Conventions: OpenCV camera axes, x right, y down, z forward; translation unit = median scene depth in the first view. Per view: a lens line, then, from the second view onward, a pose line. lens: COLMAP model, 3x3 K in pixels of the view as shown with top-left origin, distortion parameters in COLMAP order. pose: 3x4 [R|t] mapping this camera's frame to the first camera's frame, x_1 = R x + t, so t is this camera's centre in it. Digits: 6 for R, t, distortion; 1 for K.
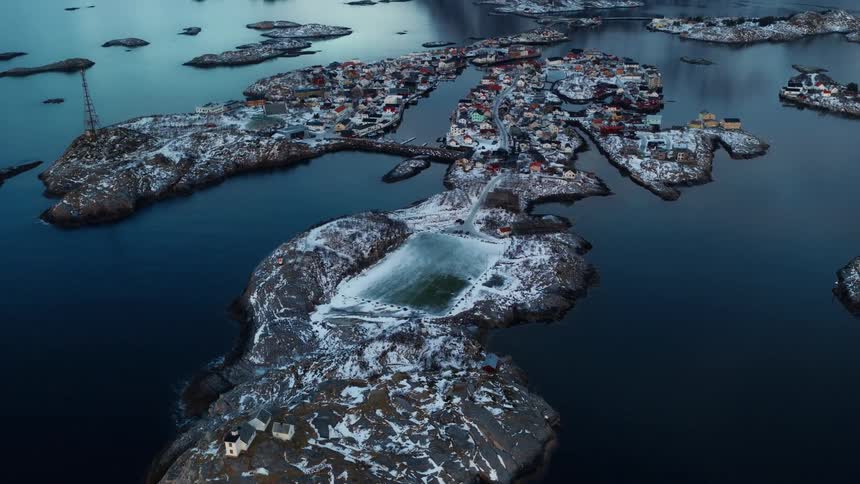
lens RADIAL K [[732.0, 0, 432.6], [0, 732.0, 244.5], [0, 0, 1]] dist [-0.007539, 0.023213]
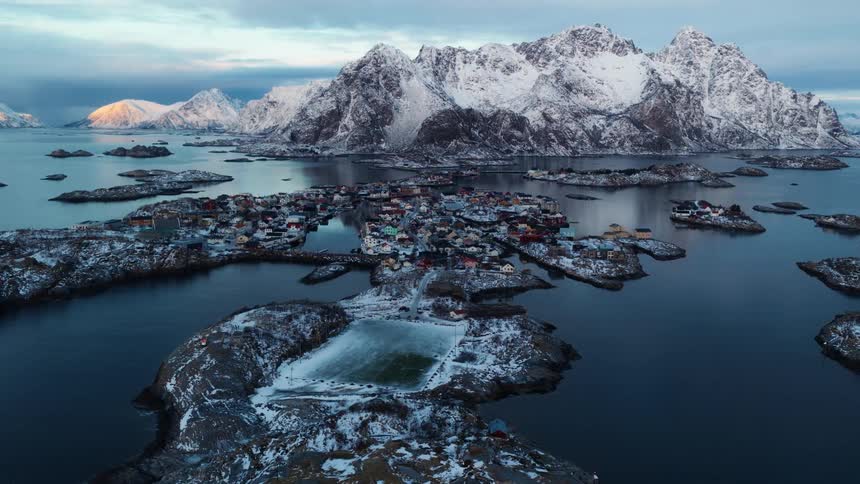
lens RADIAL K [[732.0, 0, 432.6], [0, 732.0, 244.5], [0, 0, 1]] dist [-0.007539, 0.023213]
pose [[0.983377, -0.010645, 0.181264, -0.066268], [0.052557, 0.972234, -0.228034, 0.072197], [-0.173803, 0.233770, 0.956631, 0.103440]]
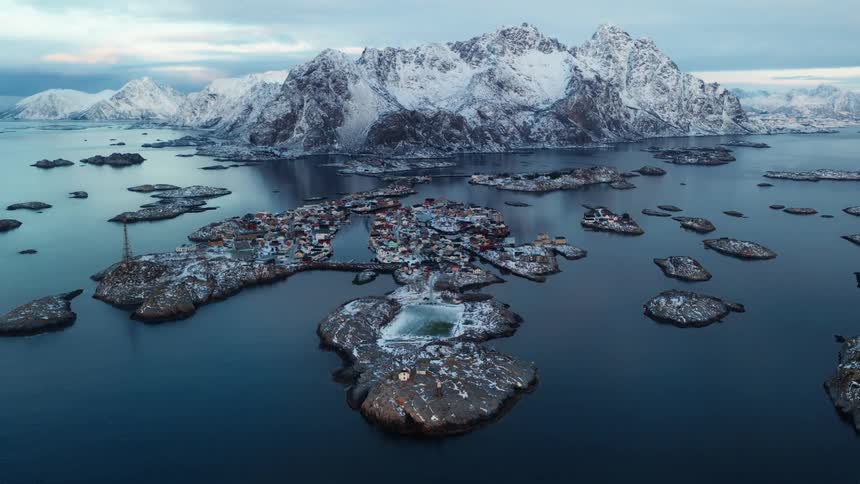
lens RADIAL K [[732.0, 0, 432.6], [0, 732.0, 244.5], [0, 0, 1]] dist [-0.007539, 0.023213]
pose [[0.962412, -0.046273, 0.267622, -0.279377], [0.101033, 0.975658, -0.194635, 0.124325], [-0.252101, 0.214358, 0.943661, -0.398224]]
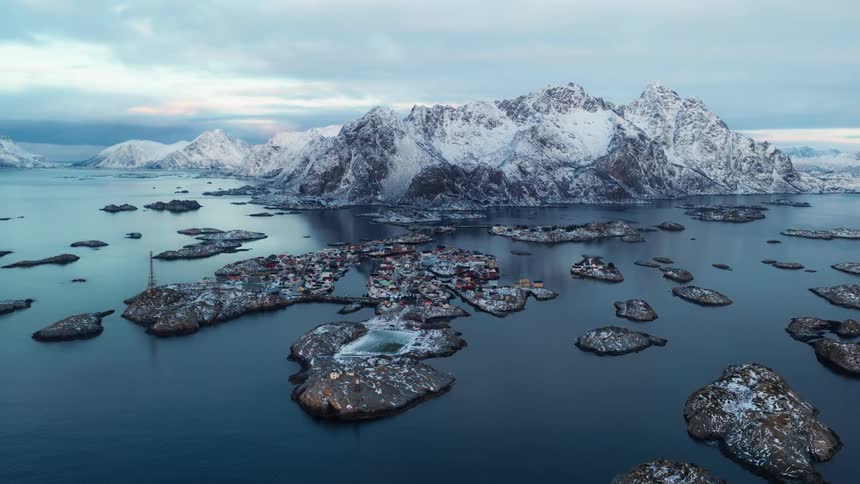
lens RADIAL K [[732.0, 0, 432.6], [0, 732.0, 244.5], [0, 0, 1]] dist [-0.007539, 0.023213]
pose [[0.982142, -0.003782, 0.188102, -0.159754], [0.055569, 0.961025, -0.270818, 0.212324], [-0.179747, 0.276434, 0.944074, -0.633054]]
